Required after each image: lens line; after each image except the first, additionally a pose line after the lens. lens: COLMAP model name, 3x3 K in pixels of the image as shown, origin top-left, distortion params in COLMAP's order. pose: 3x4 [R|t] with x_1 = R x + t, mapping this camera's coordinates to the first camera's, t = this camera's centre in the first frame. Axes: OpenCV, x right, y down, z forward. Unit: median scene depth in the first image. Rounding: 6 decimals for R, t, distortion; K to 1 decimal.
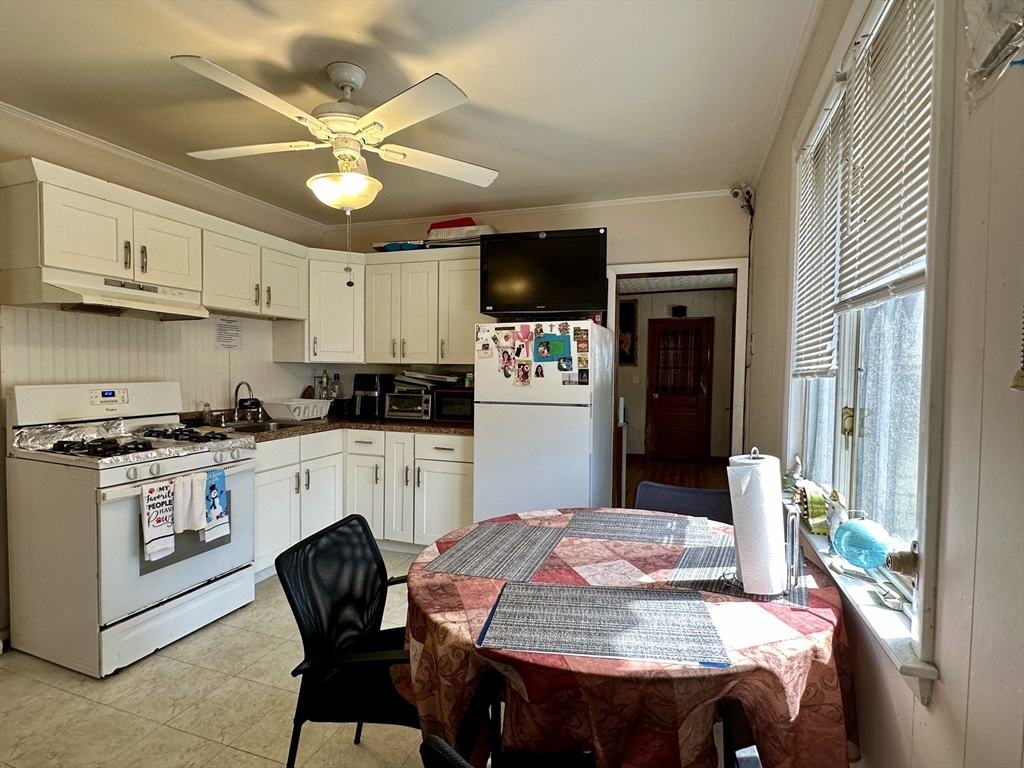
lens RADIAL K [[520.0, 0, 511.6], [0, 520.0, 385.6], [0, 0, 1]] dist [0.000787, 0.001044]
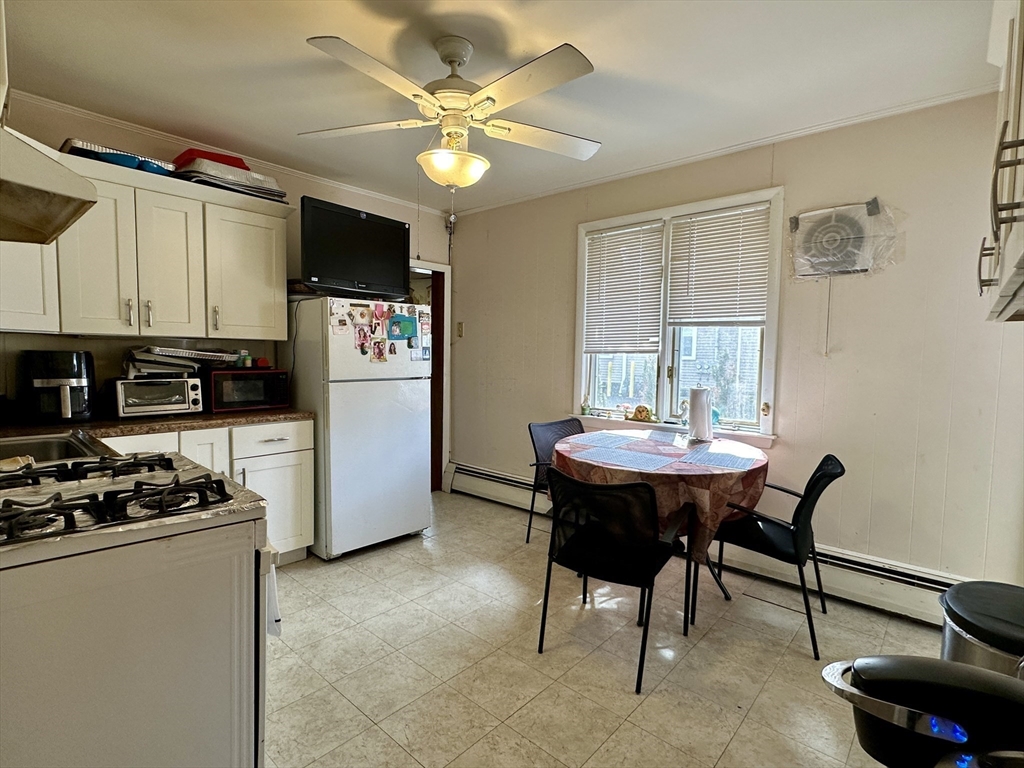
lens RADIAL K [[520.0, 0, 515.4], [0, 520.0, 384.5], [0, 0, 1]] dist [0.000787, 0.001044]
pose [[0.380244, -0.061531, 0.922837, -0.875340], [0.016842, 0.998080, 0.059608, -0.014085], [-0.924733, -0.007123, 0.380550, 0.365359]]
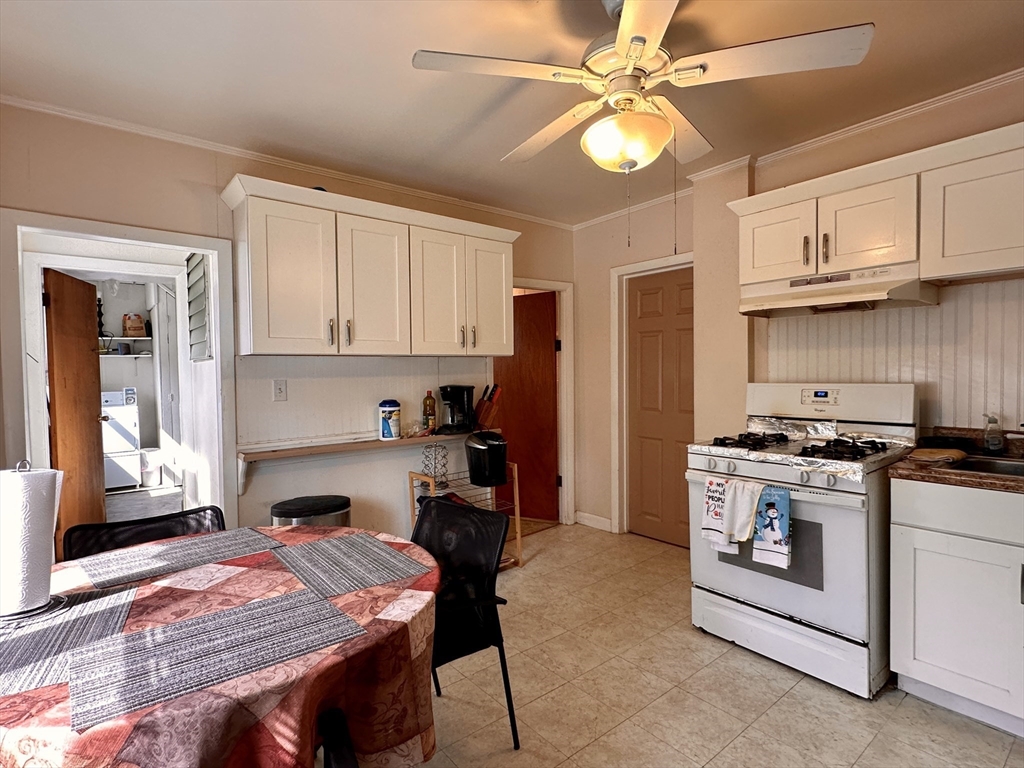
lens RADIAL K [[520.0, 0, 513.1], [0, 520.0, 387.0], [0, 0, 1]] dist [0.000787, 0.001044]
pose [[-0.531633, 0.025932, -0.846578, 0.326738], [-0.015573, 0.999063, 0.040382, -0.025439], [0.846832, 0.034652, -0.530731, 0.925208]]
